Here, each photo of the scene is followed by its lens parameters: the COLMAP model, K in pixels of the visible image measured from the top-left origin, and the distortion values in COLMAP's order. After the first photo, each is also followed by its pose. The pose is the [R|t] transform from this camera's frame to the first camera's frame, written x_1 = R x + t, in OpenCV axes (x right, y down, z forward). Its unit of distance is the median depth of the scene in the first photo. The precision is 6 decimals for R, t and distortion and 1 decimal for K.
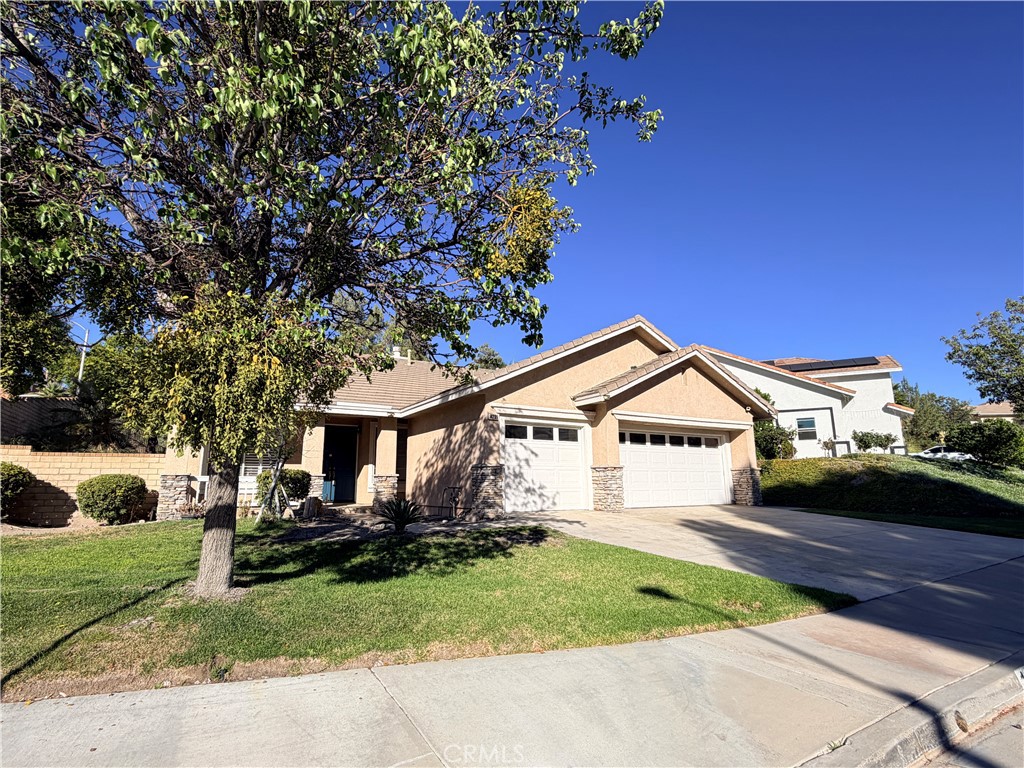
lens RADIAL K [[509.3, 0, 500.9], [0, 509.3, 387.9], [0, 0, 1]] dist [-0.004523, -0.000408]
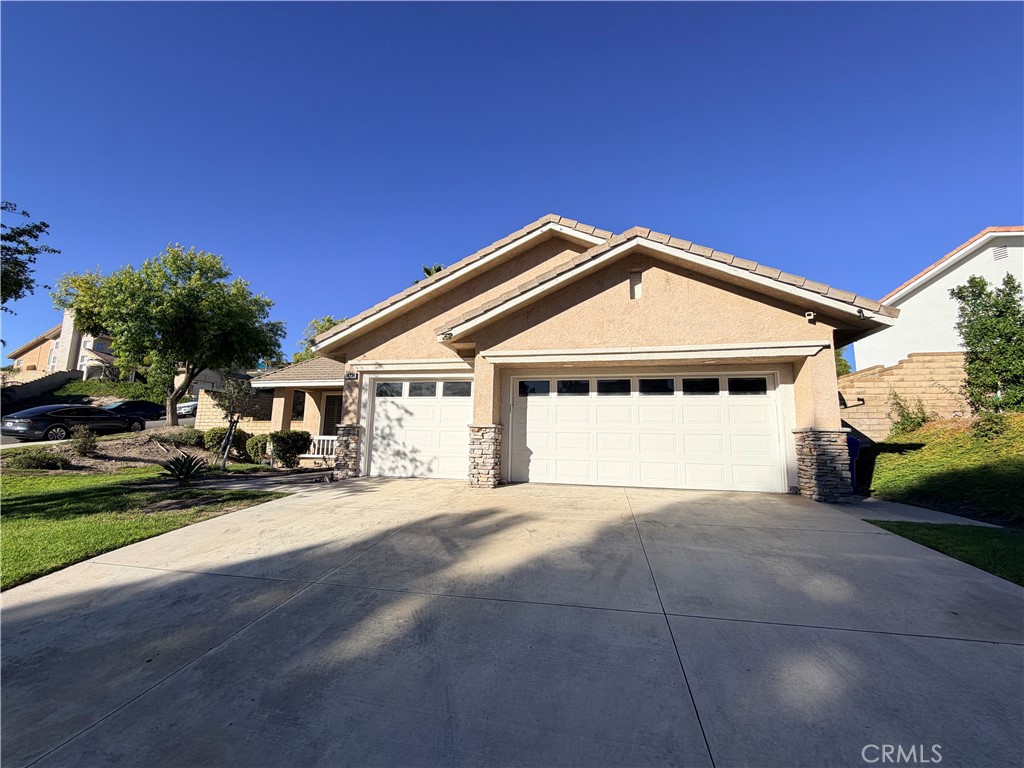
lens RADIAL K [[409.7, 0, 514.0], [0, 409.7, 378.0], [0, 0, 1]] dist [0.001140, -0.000058]
pose [[0.732030, -0.082192, -0.676296, 0.688948], [0.108024, 0.994141, -0.003894, 0.092563], [0.672653, -0.070206, 0.736620, 0.606209]]
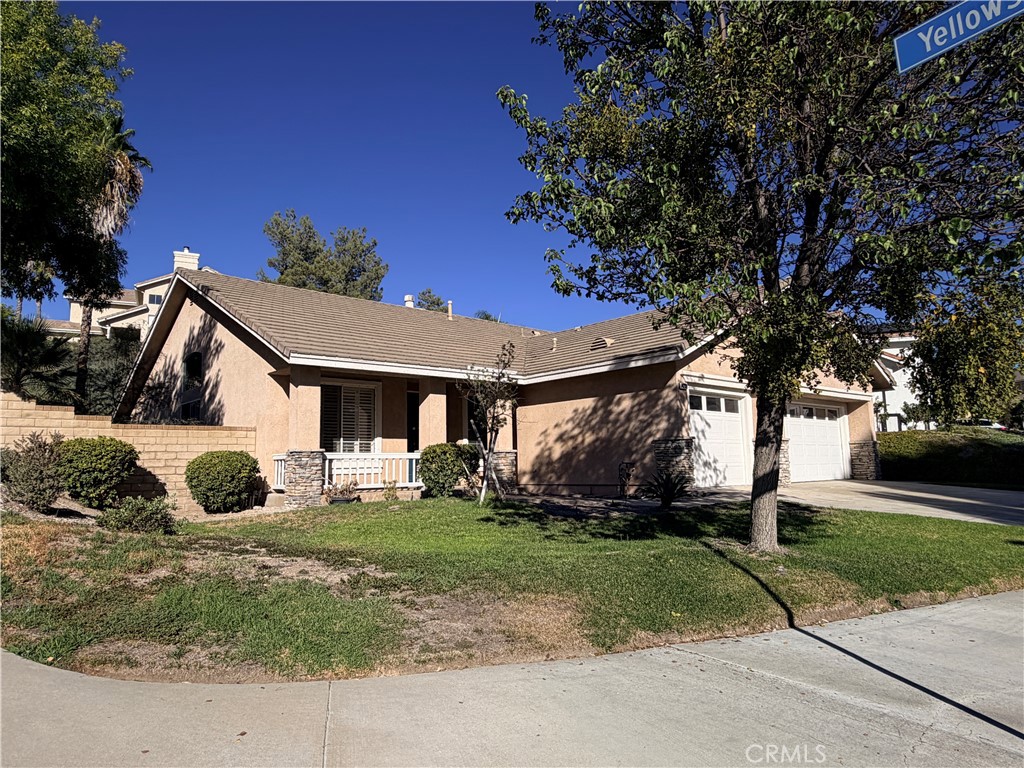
lens RADIAL K [[652.4, 0, 518.2], [0, 652.4, 381.1], [0, 0, 1]] dist [0.029497, 0.001074]
pose [[0.979729, 0.014006, 0.199837, -0.518579], [-0.025772, 0.998076, 0.056398, -0.009892], [-0.198663, -0.060405, 0.978205, -0.098404]]
